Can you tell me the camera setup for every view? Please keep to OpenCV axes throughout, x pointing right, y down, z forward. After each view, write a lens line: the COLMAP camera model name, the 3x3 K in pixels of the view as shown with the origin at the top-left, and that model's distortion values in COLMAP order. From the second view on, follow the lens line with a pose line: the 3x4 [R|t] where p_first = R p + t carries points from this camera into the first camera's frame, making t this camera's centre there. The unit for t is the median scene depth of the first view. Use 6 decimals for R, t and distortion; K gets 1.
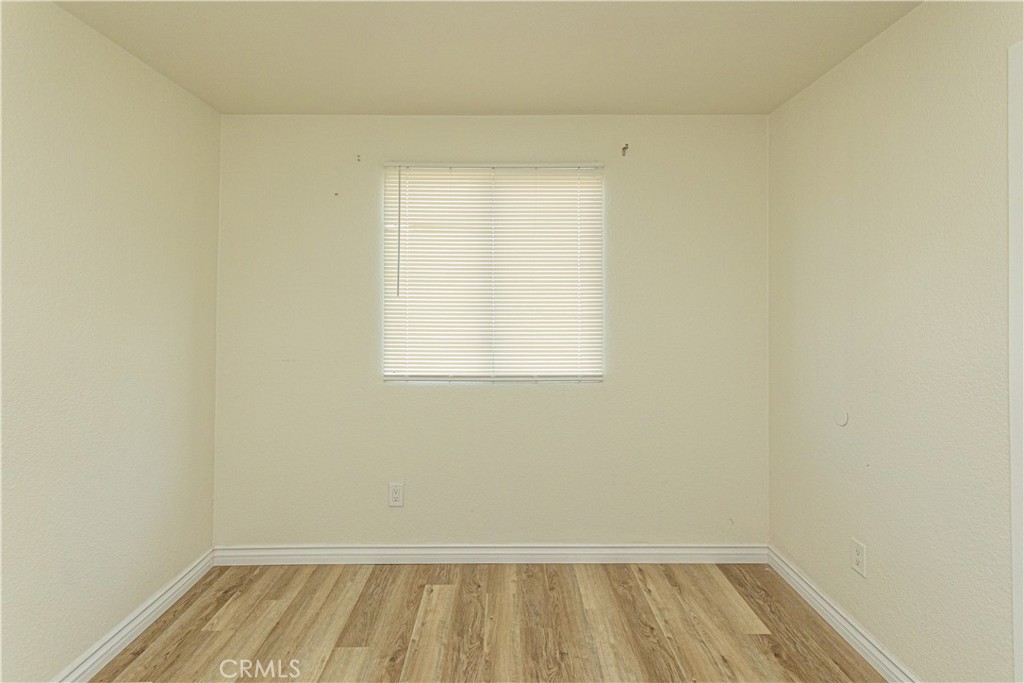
lens RADIAL K [[484.6, 0, 510.9], [0, 484.6, 310.9], [0, 0, 1]] dist [0.005071, 0.000277]
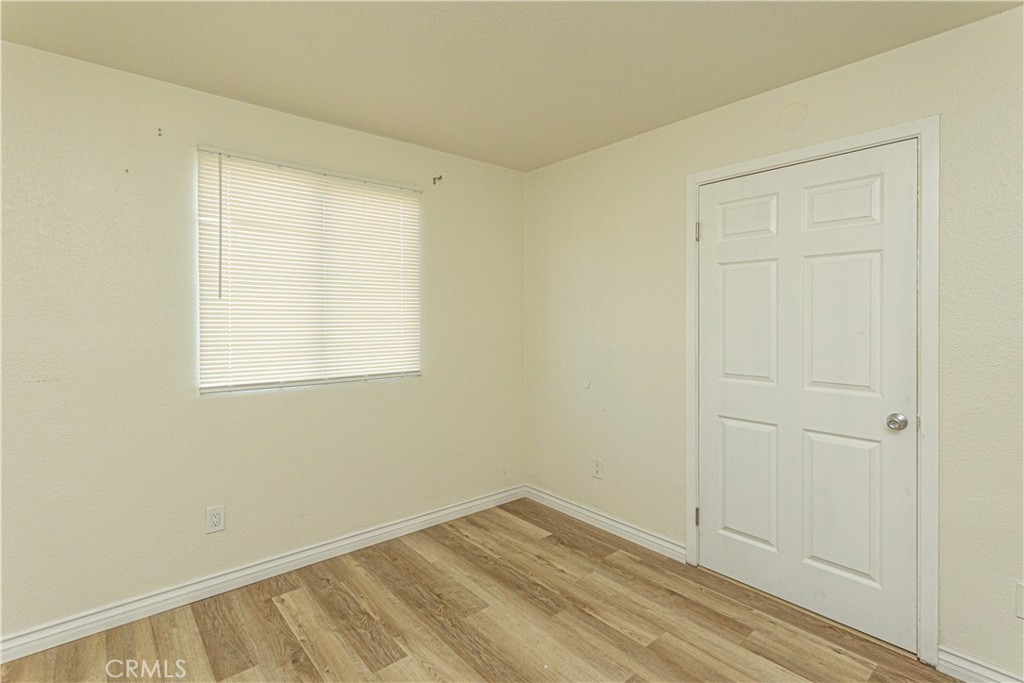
lens RADIAL K [[484.6, 0, 499.1], [0, 484.6, 324.9], [0, 0, 1]] dist [0.005071, 0.000277]
pose [[0.778840, -0.010601, 0.627133, -0.405559], [-0.003211, 0.999777, 0.020888, -0.002233], [-0.627214, -0.018282, 0.778632, -0.028461]]
